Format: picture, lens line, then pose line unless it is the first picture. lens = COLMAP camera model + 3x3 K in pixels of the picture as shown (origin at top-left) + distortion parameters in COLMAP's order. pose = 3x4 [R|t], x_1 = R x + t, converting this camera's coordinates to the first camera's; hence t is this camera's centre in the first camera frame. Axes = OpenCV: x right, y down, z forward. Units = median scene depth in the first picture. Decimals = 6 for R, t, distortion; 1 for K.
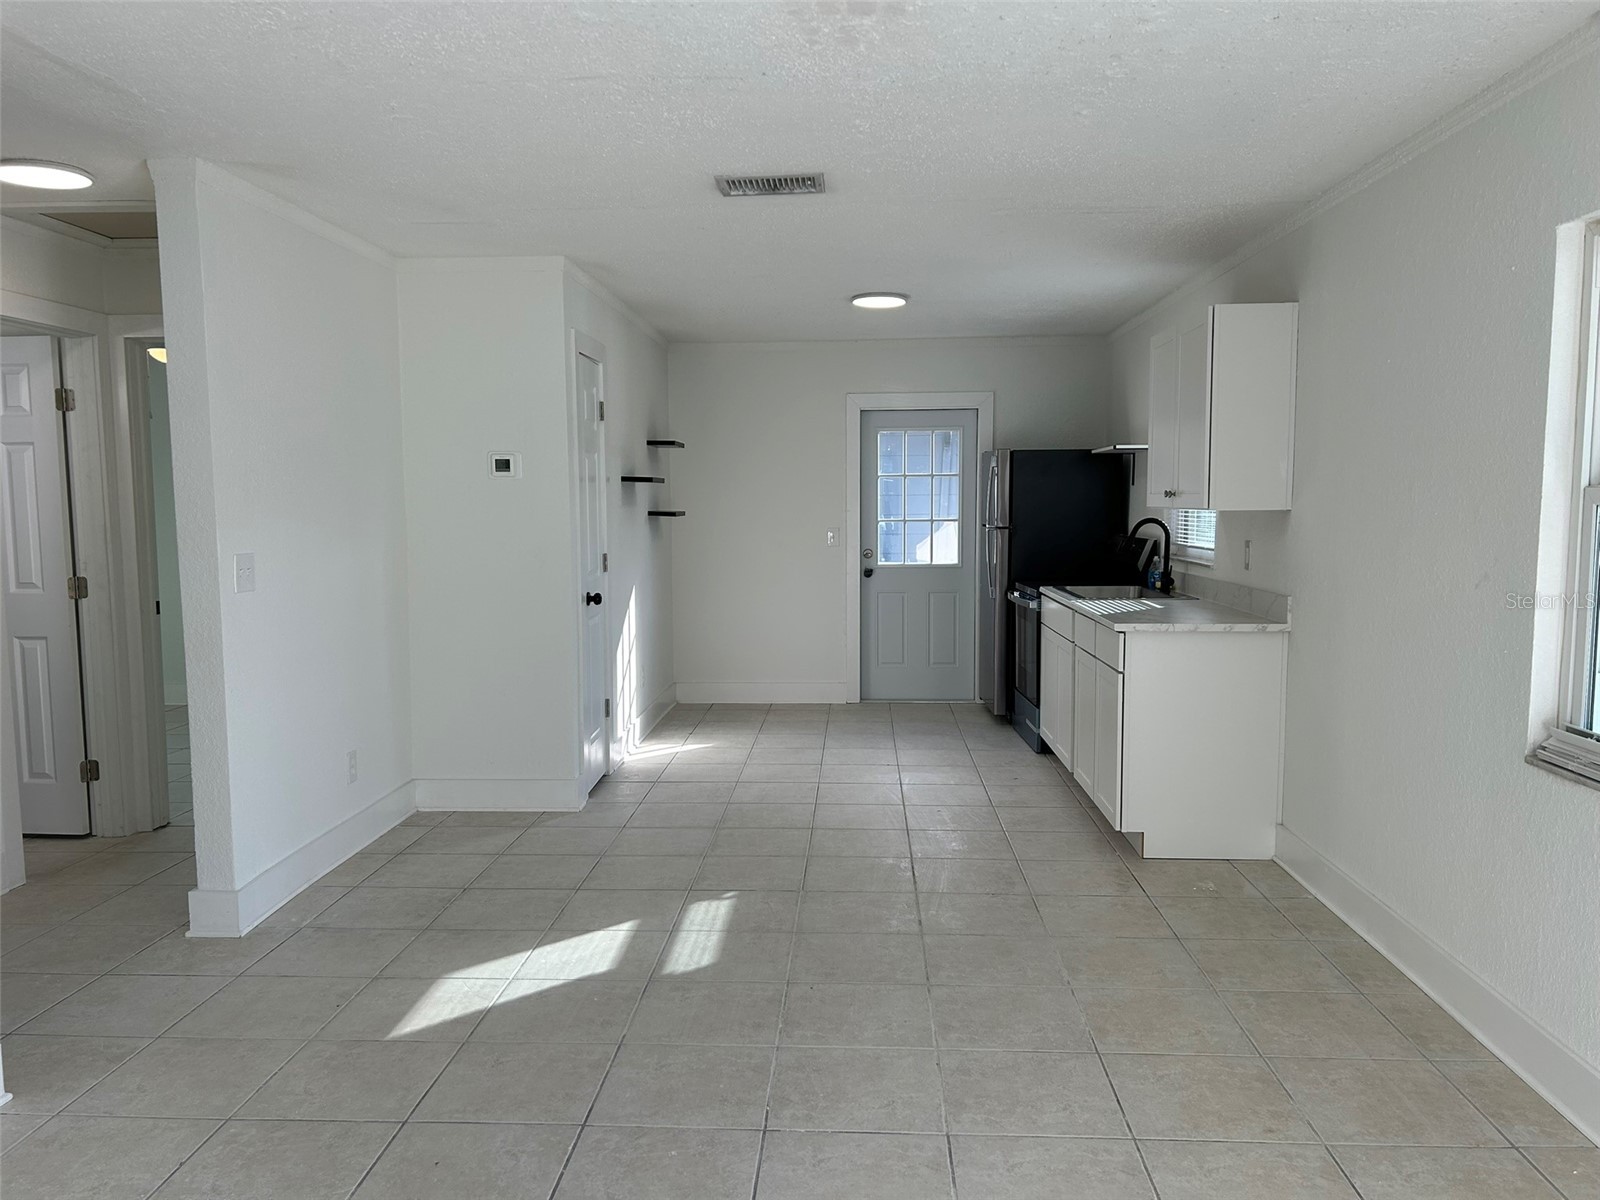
lens RADIAL K [[1200.7, 0, 809.6], [0, 1200.7, 593.6], [0, 0, 1]] dist [0.078115, -0.079049]
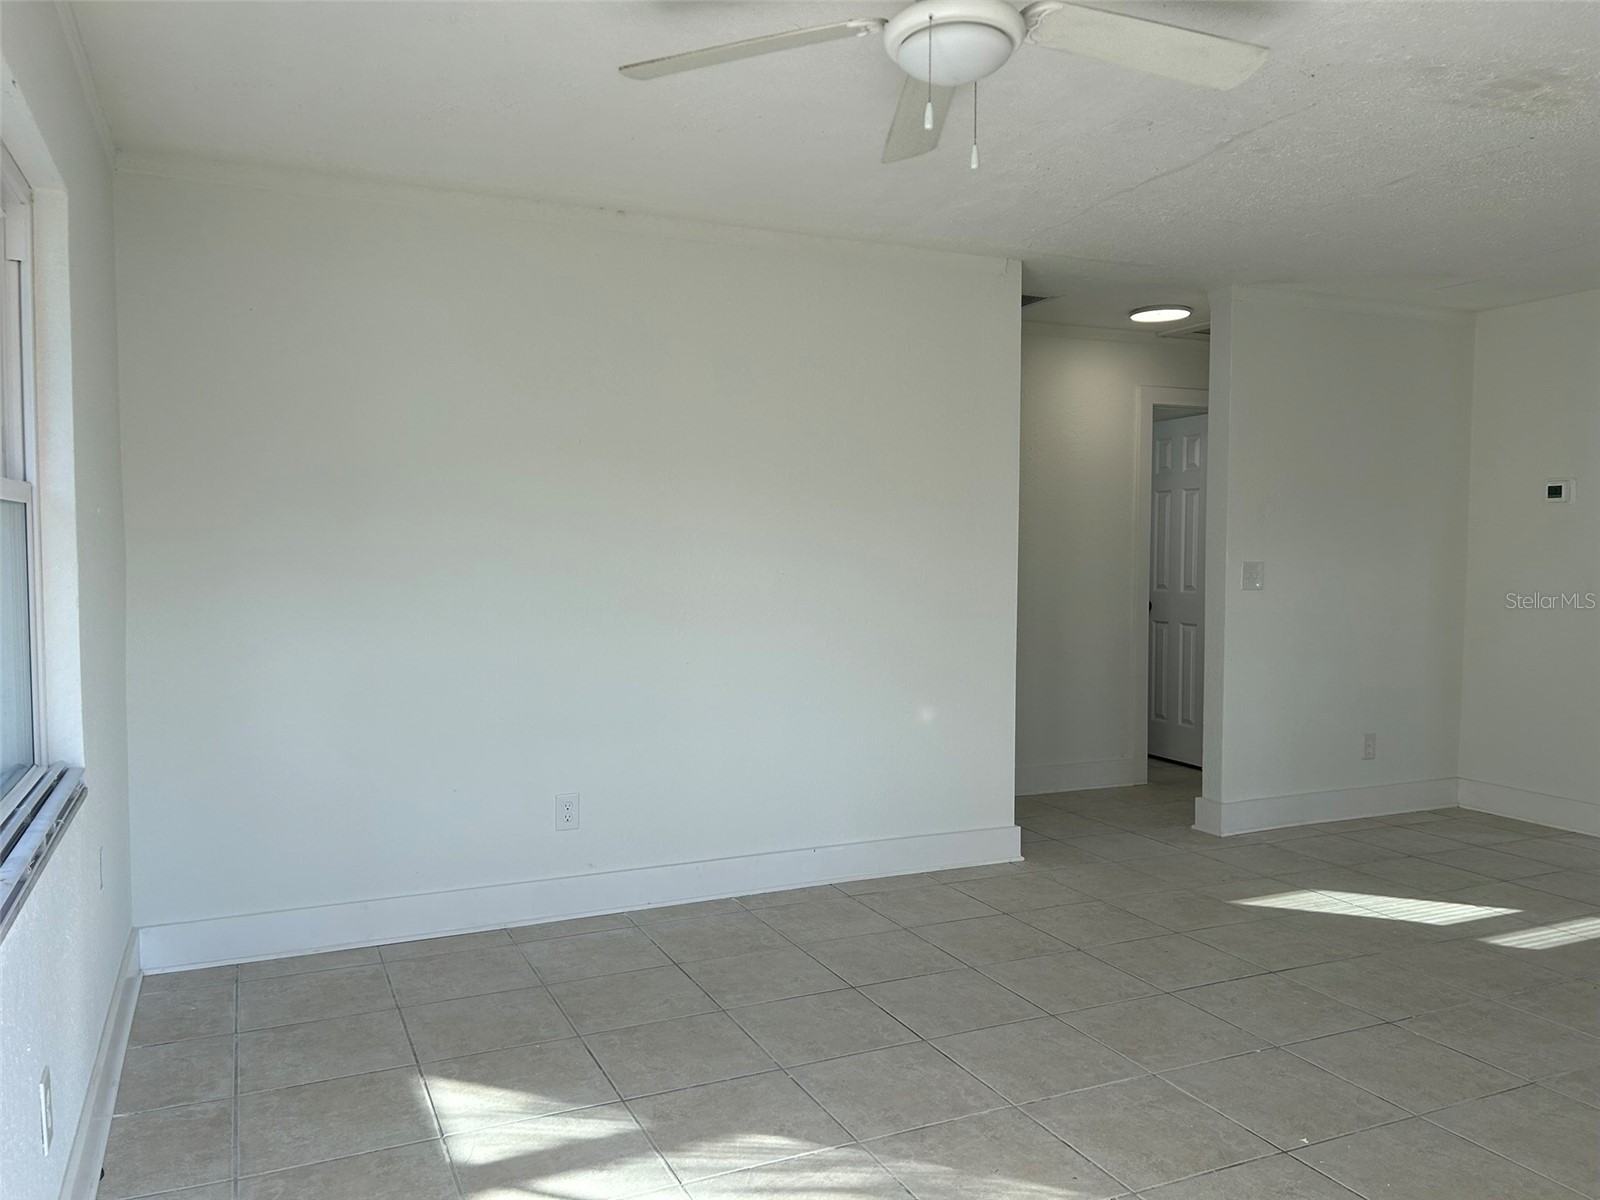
lens RADIAL K [[1219.9, 0, 800.0], [0, 1219.9, 600.0], [0, 0, 1]] dist [0.001099, 0.002316]
pose [[0.460311, 0.042373, -0.886746, 0.476054], [-0.071818, 0.997364, 0.010379, 0.028501], [0.884848, 0.058907, 0.462140, -0.075691]]
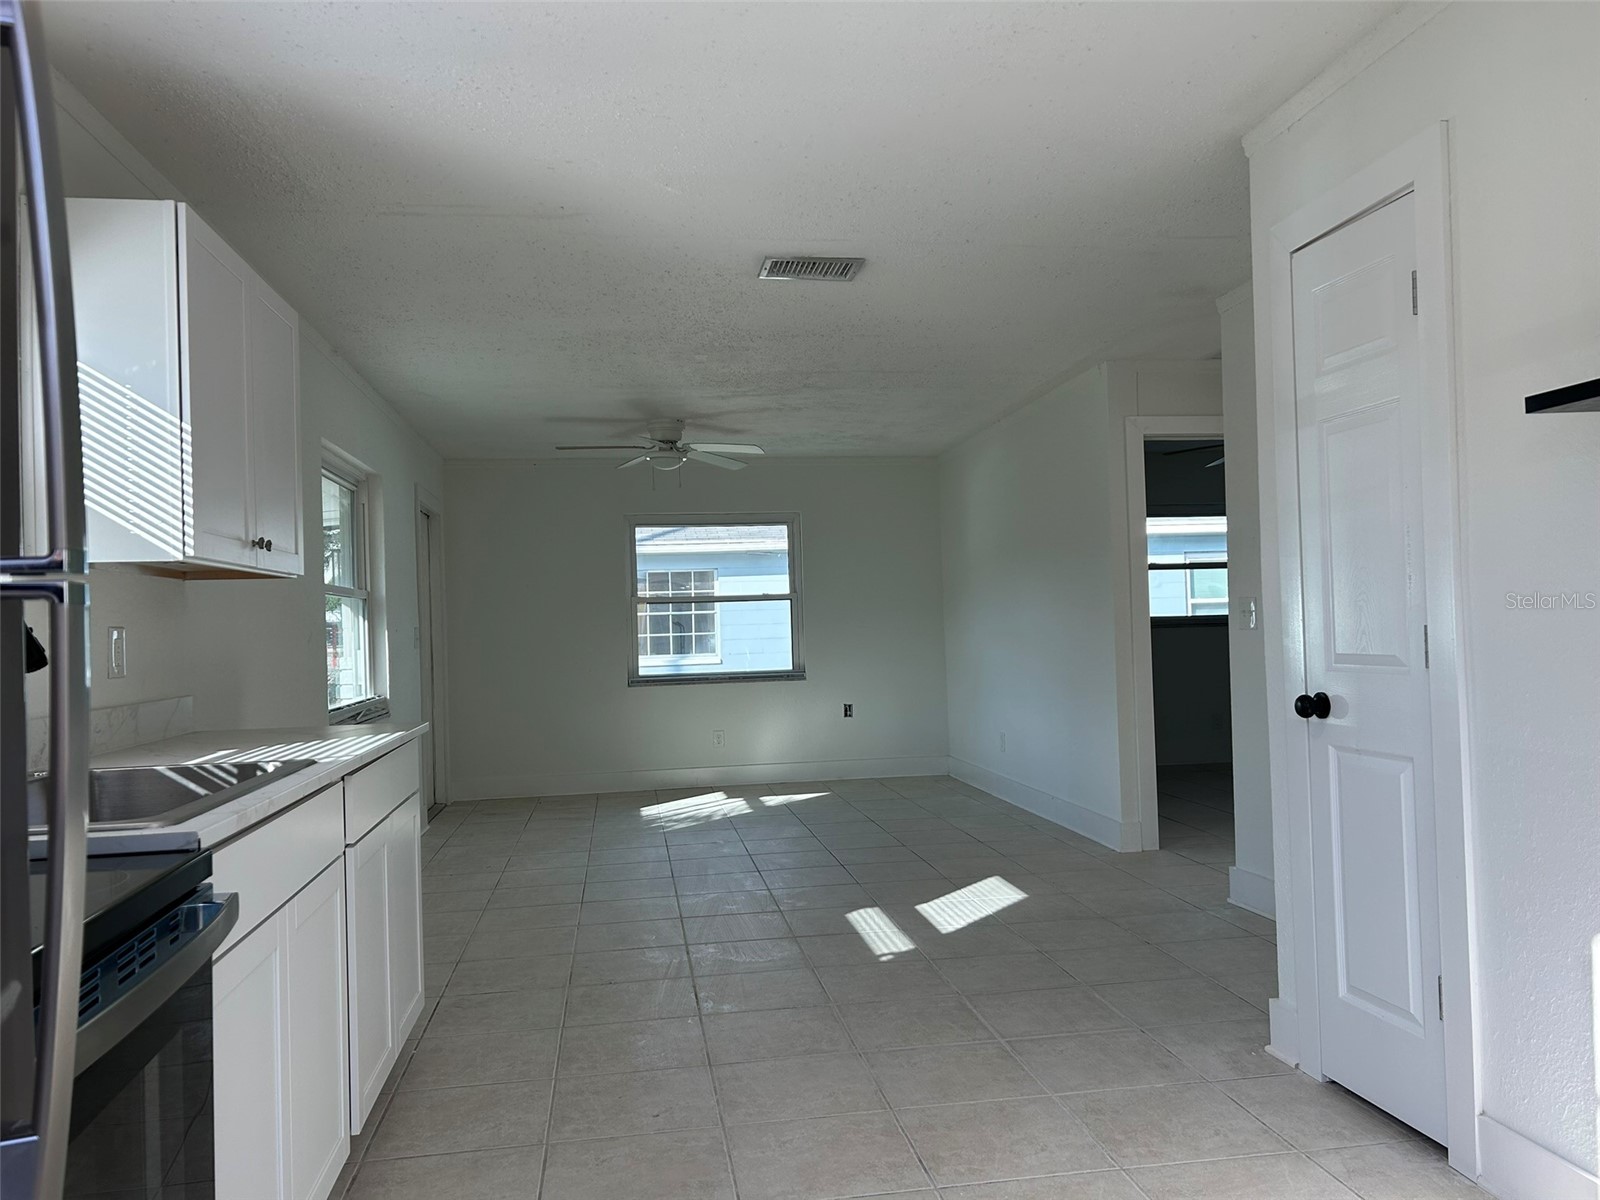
lens RADIAL K [[1148.4, 0, 800.0], [0, 1148.4, 600.0], [0, 0, 1]] dist [0.005672, 0.001341]
pose [[-0.980301, 0.030266, -0.195175, 0.169918], [0.019642, 0.998229, 0.056143, -0.093480], [0.196529, 0.051204, -0.979160, 1.855643]]
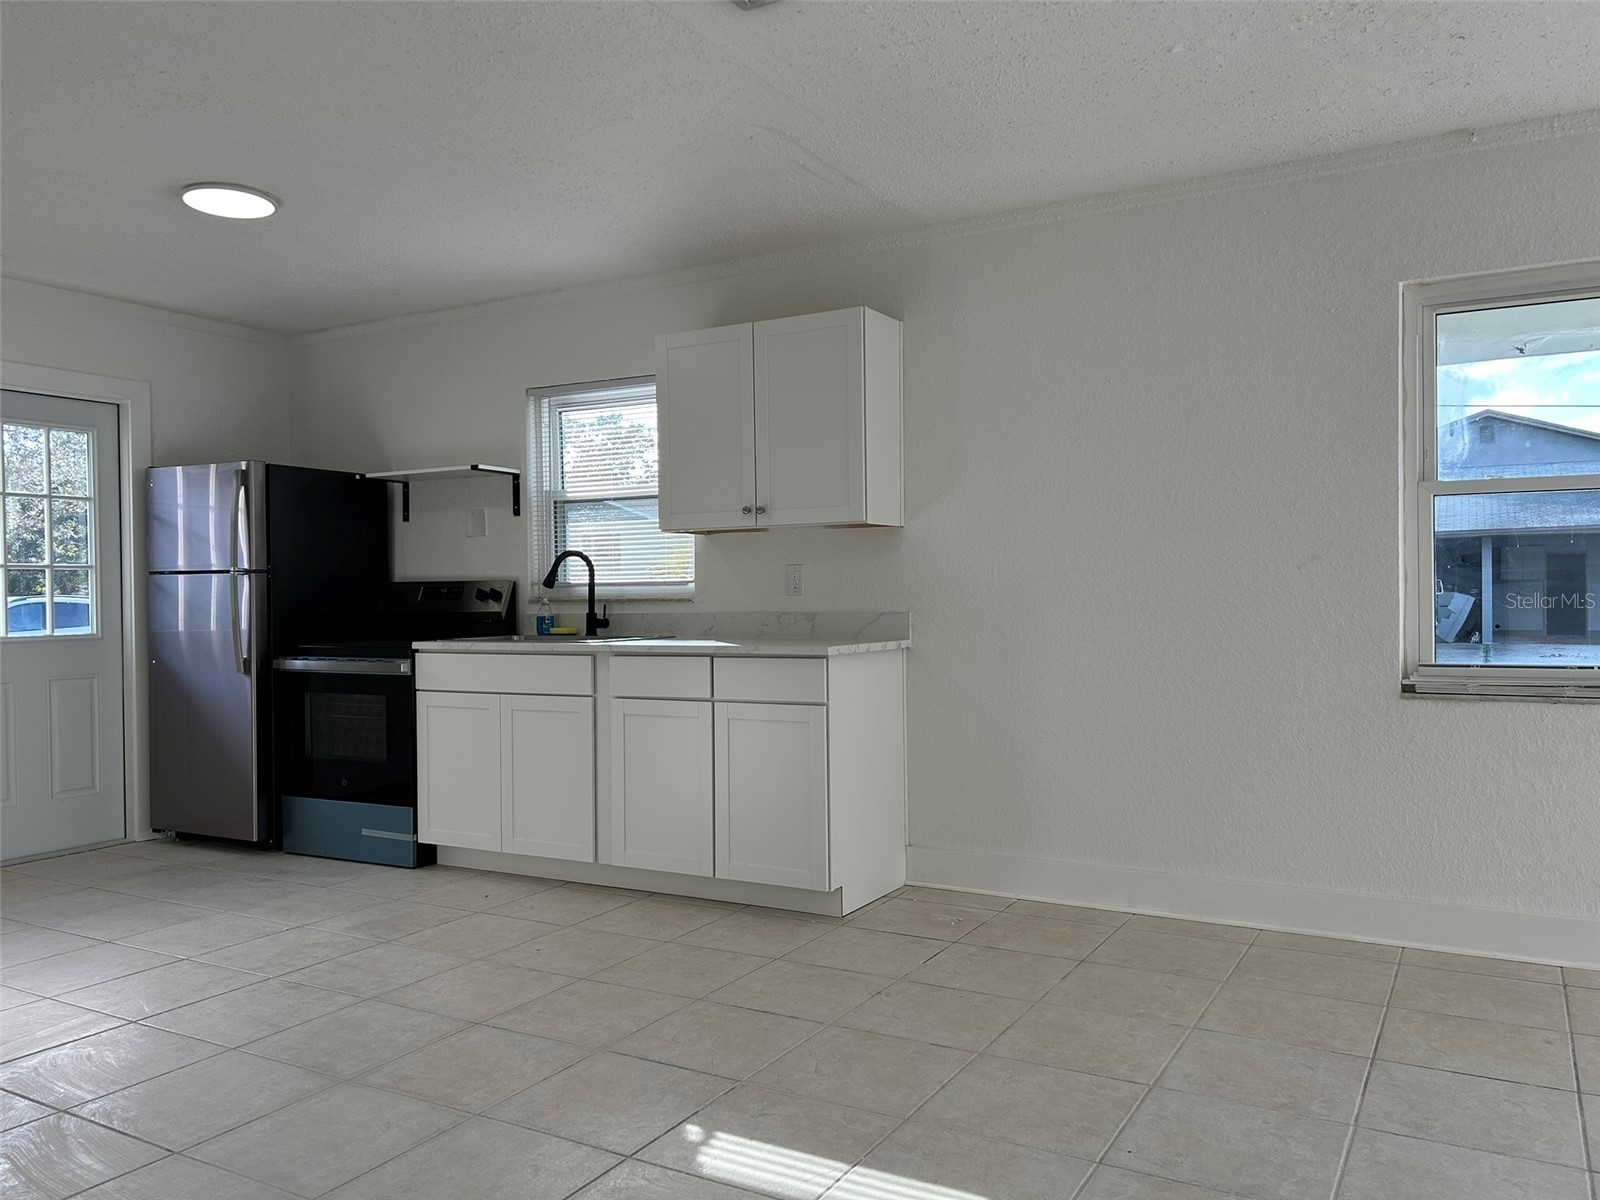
lens RADIAL K [[1200.7, 0, 809.6], [0, 1200.7, 593.6], [0, 0, 1]] dist [0.078115, -0.079049]
pose [[0.445354, 0.004856, 0.895341, -0.549570], [0.079317, 0.995840, -0.044855, 0.026077], [-0.891834, 0.090992, 0.443117, 0.663475]]
